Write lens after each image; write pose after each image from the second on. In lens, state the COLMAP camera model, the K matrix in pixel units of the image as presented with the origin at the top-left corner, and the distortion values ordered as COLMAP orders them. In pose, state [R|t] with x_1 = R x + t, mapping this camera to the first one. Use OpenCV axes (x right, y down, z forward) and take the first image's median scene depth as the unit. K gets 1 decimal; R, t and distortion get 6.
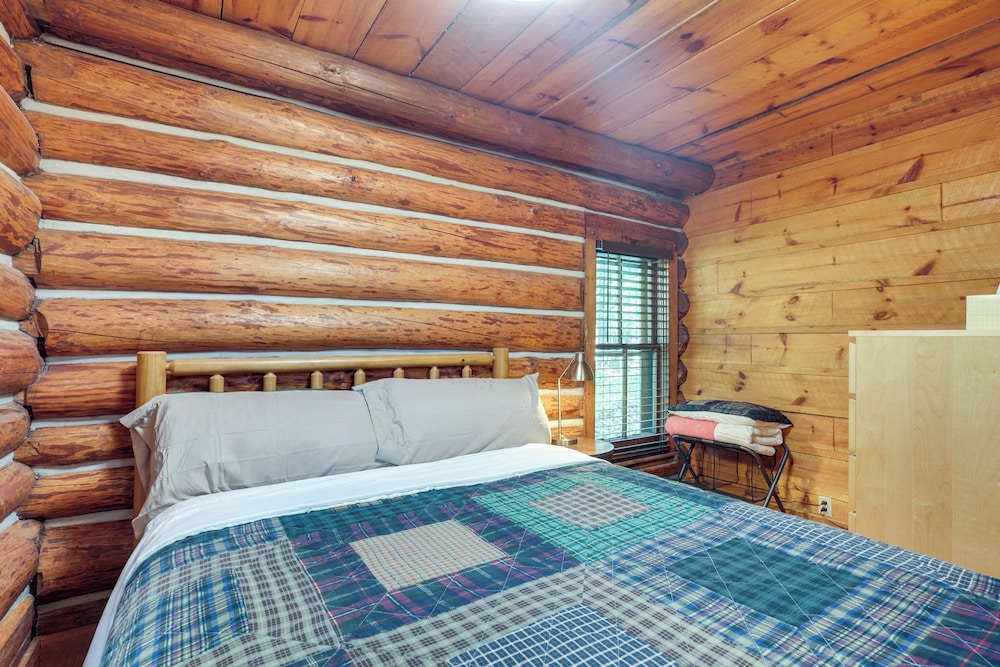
lens RADIAL K [[458.6, 0, 501.2], [0, 458.6, 334.2], [0, 0, 1]] dist [0.003193, -0.000959]
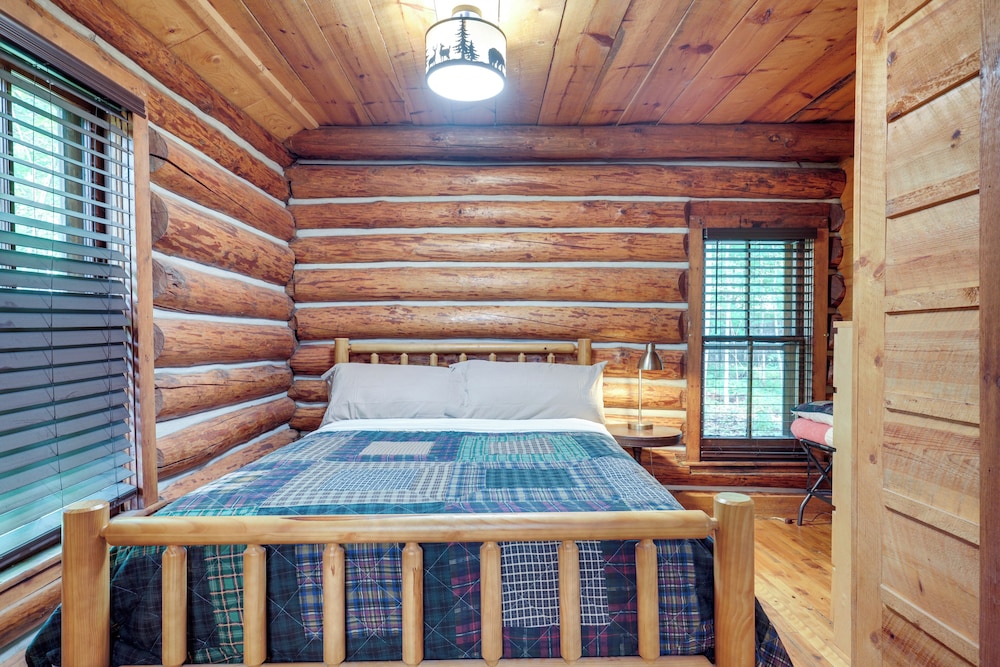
lens RADIAL K [[536.0, 0, 497.2], [0, 536.0, 334.5], [0, 0, 1]] dist [0.004557, -0.000100]
pose [[0.835253, 0.003556, -0.549854, 0.635184], [0.005799, 0.999866, 0.015277, -0.001757], [0.549835, -0.015949, 0.835121, -0.257151]]
